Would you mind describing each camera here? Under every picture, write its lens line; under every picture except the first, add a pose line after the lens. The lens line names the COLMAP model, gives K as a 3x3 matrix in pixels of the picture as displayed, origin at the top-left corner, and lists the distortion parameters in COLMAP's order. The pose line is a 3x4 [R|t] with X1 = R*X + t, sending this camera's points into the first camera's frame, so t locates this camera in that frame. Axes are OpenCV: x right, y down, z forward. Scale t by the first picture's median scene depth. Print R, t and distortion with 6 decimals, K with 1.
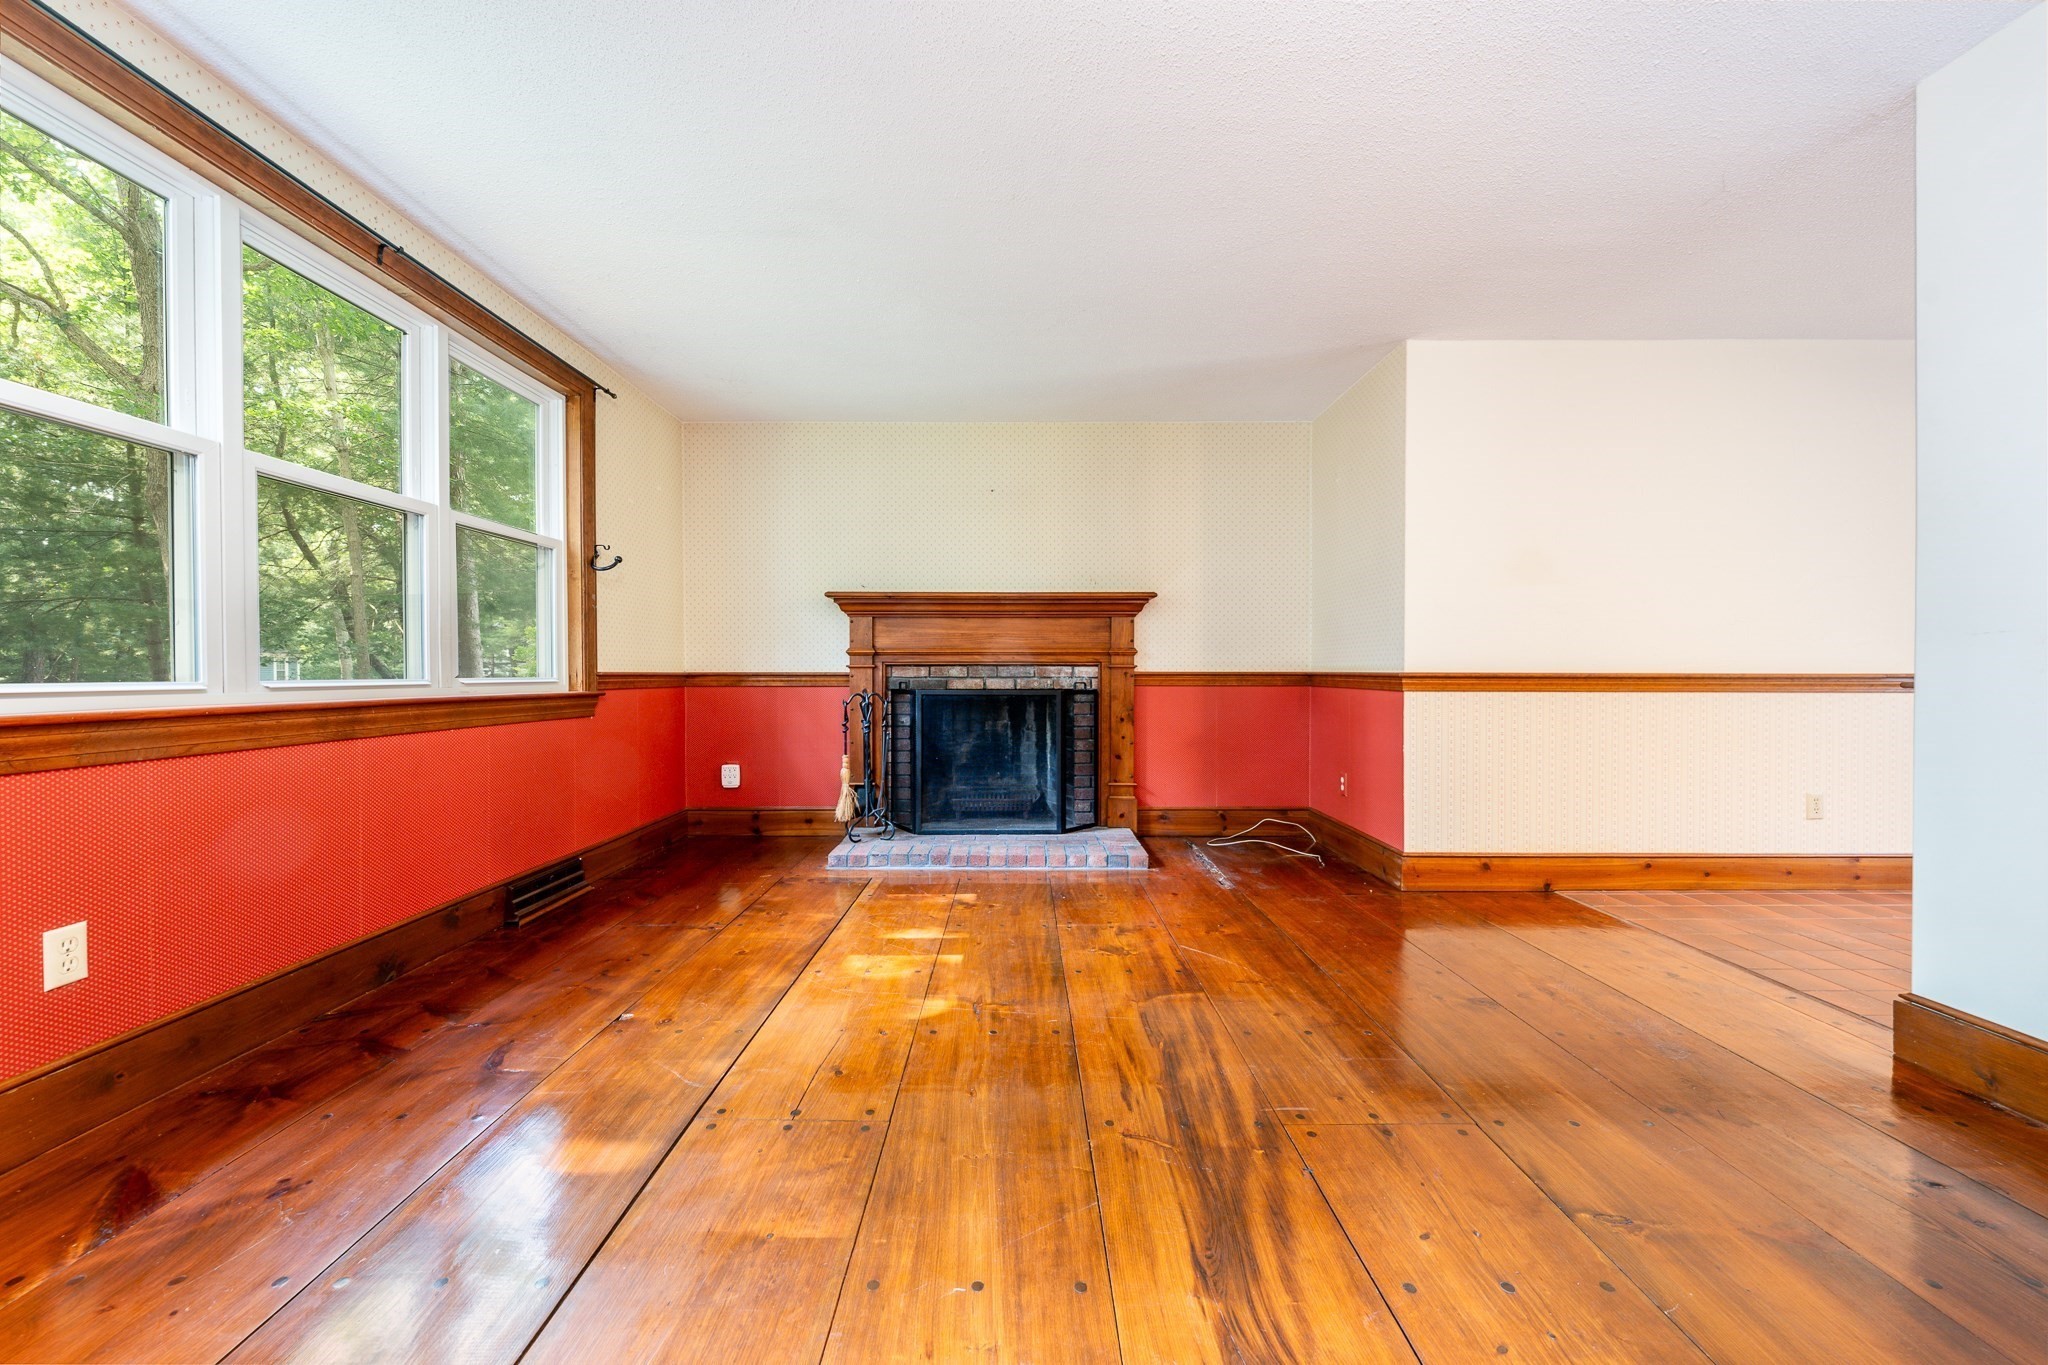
lens RADIAL K [[768.1, 0, 1028.3], [0, 768.1, 673.9], [0, 0, 1]] dist [0.000259, -0.000196]
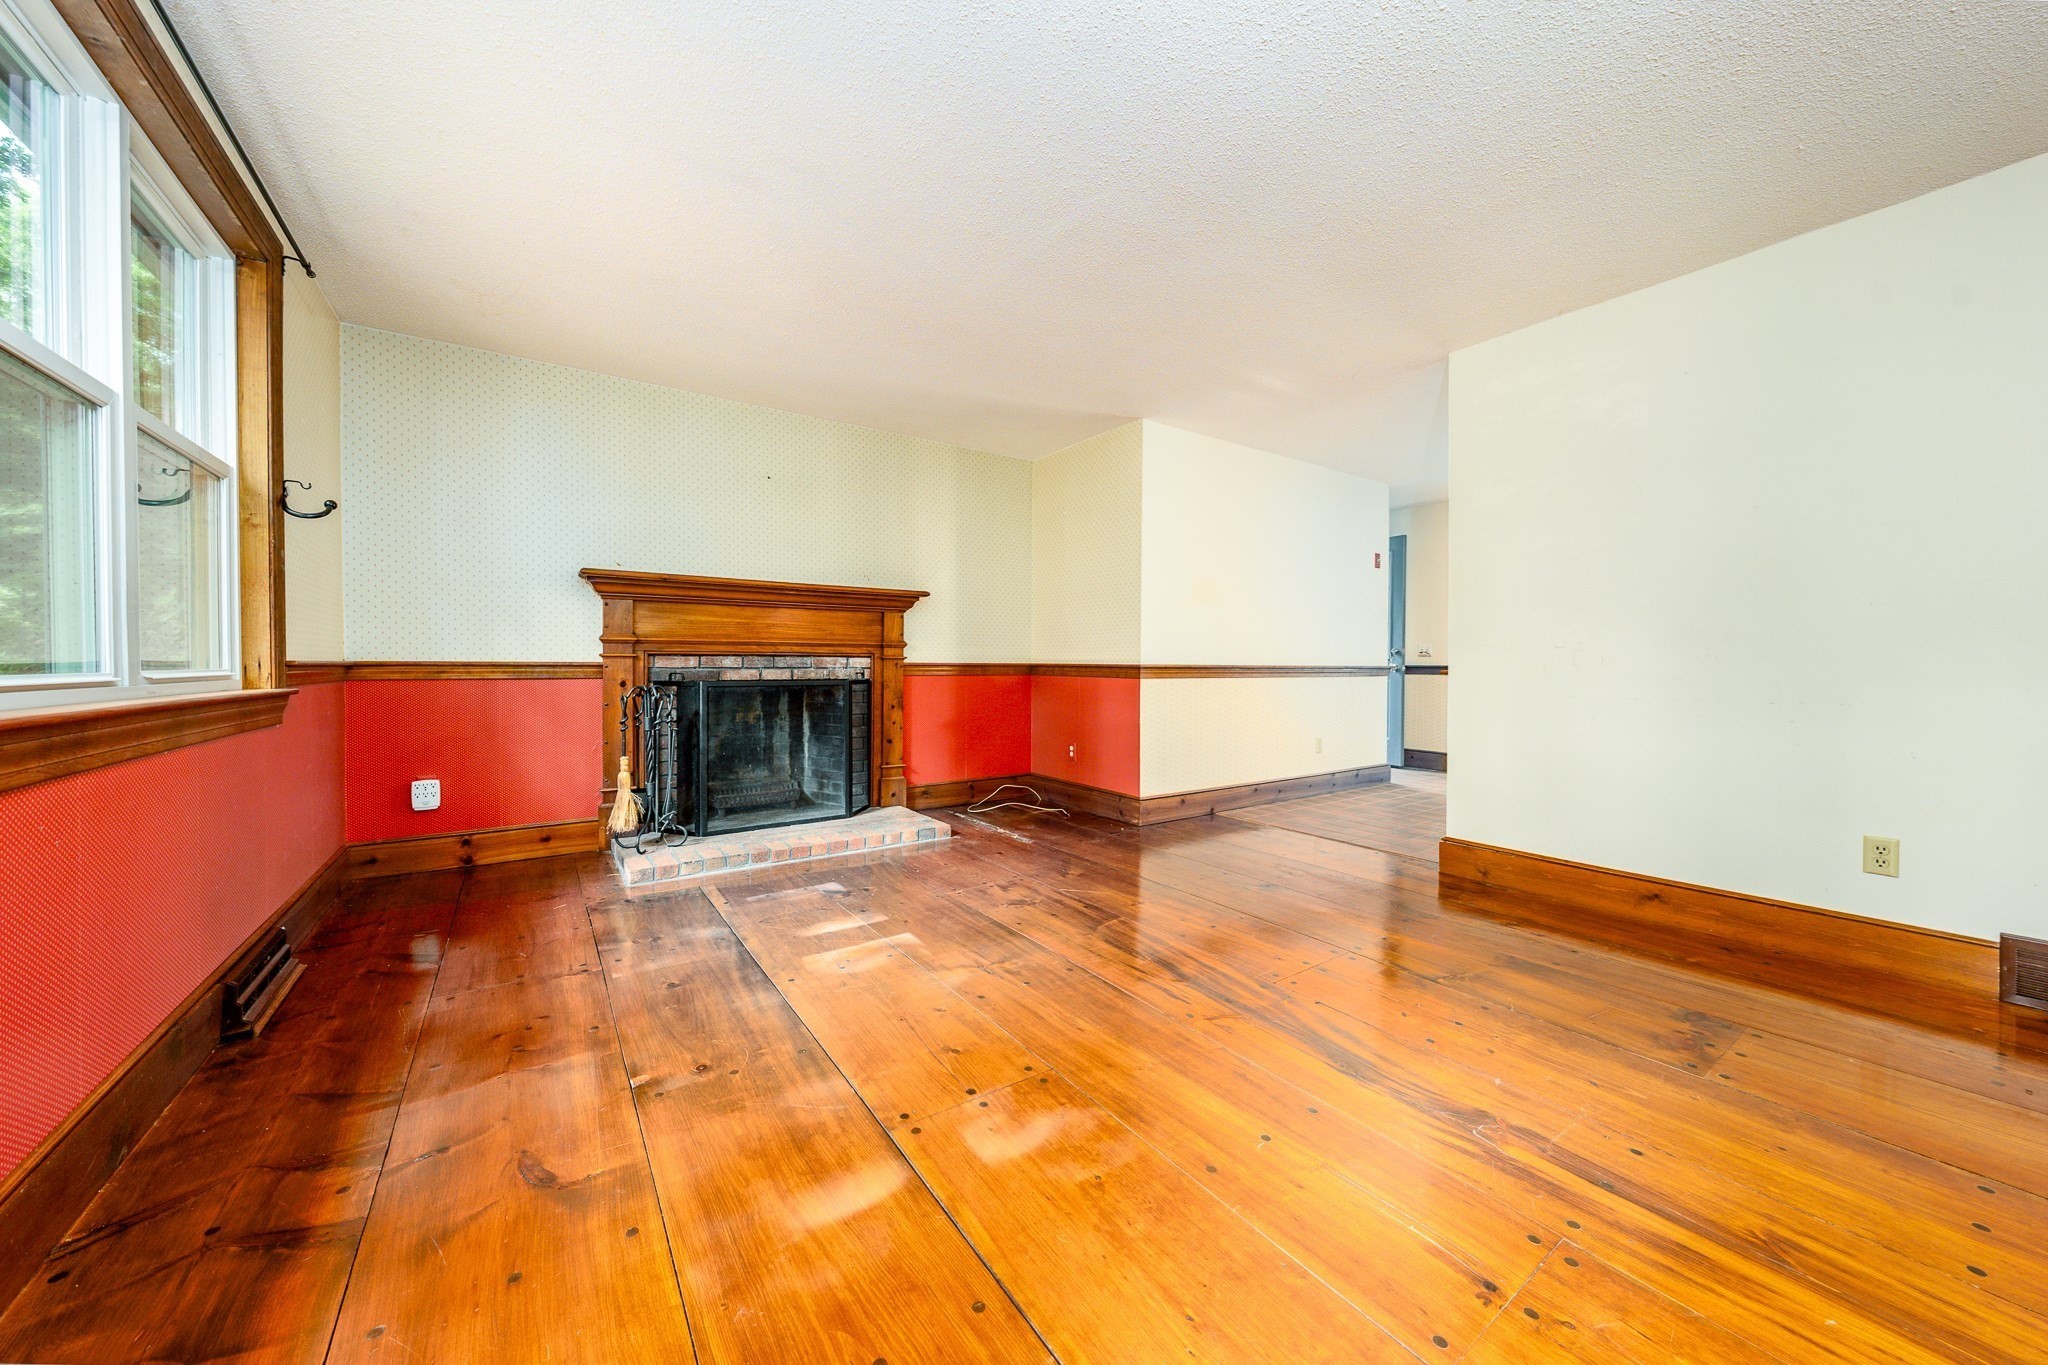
lens RADIAL K [[709.6, 0, 1023.8], [0, 709.6, 663.7], [0, 0, 1]] dist [-0.001292, -0.000089]
pose [[0.824796, 0.002945, 0.565423, -0.387892], [-0.002569, 0.999996, -0.001461, -0.000462], [-0.565424, -0.000248, 0.824800, 0.087423]]
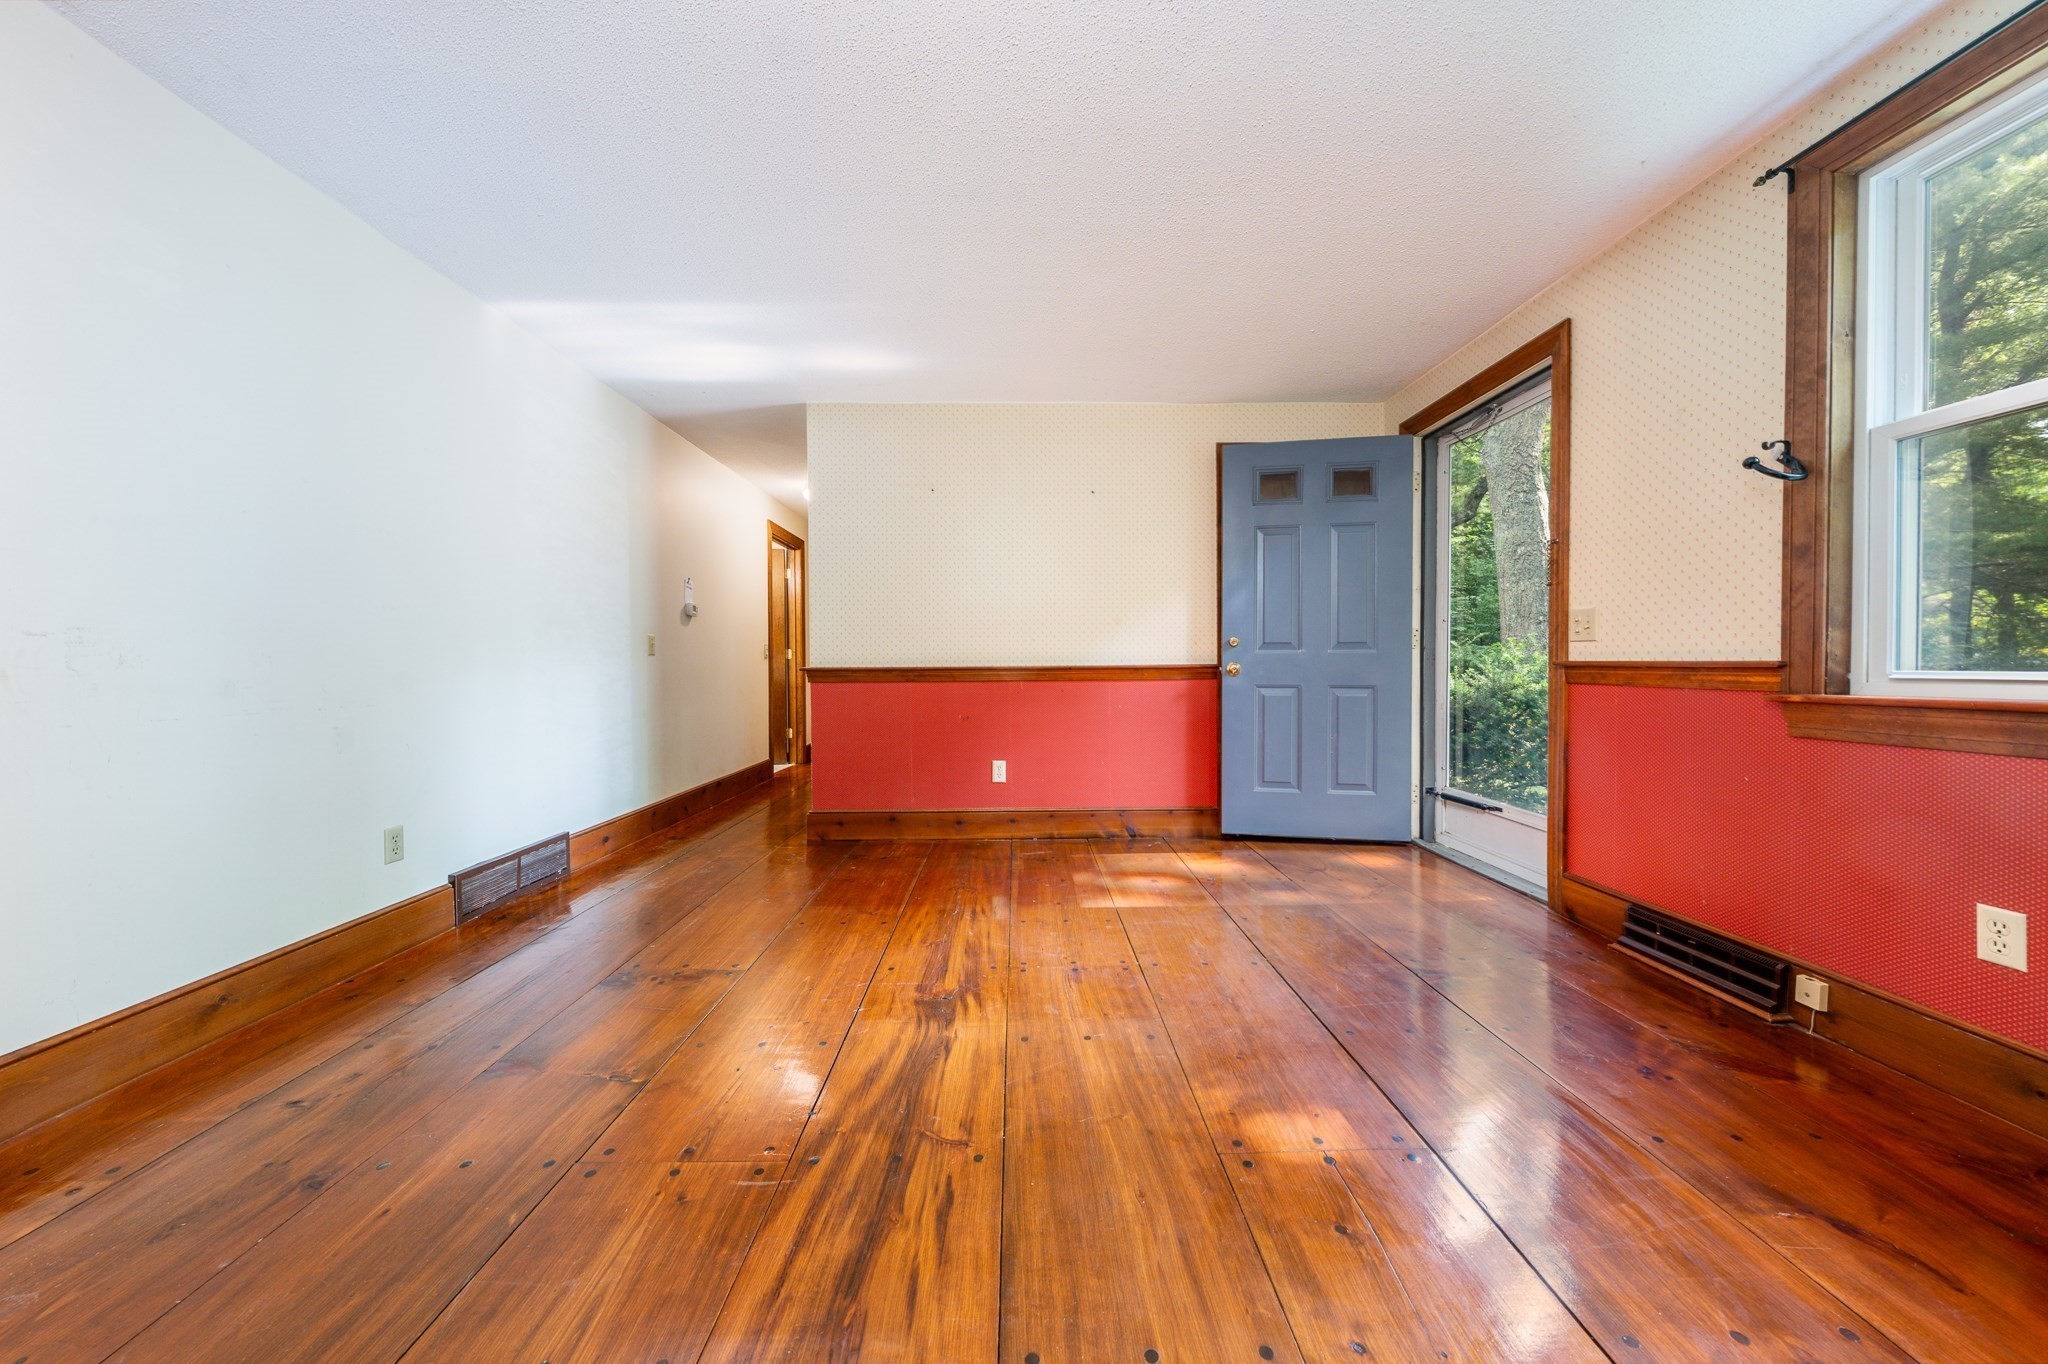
lens RADIAL K [[699.8, 0, 1026.4], [0, 699.8, 668.4], [0, 0, 1]] dist [-0.001641, -0.000151]
pose [[-0.999981, 0.005133, -0.003536, 0.023743], [0.005098, 0.999940, 0.009741, -0.003170], [0.003585, 0.009723, -0.999946, 0.891640]]
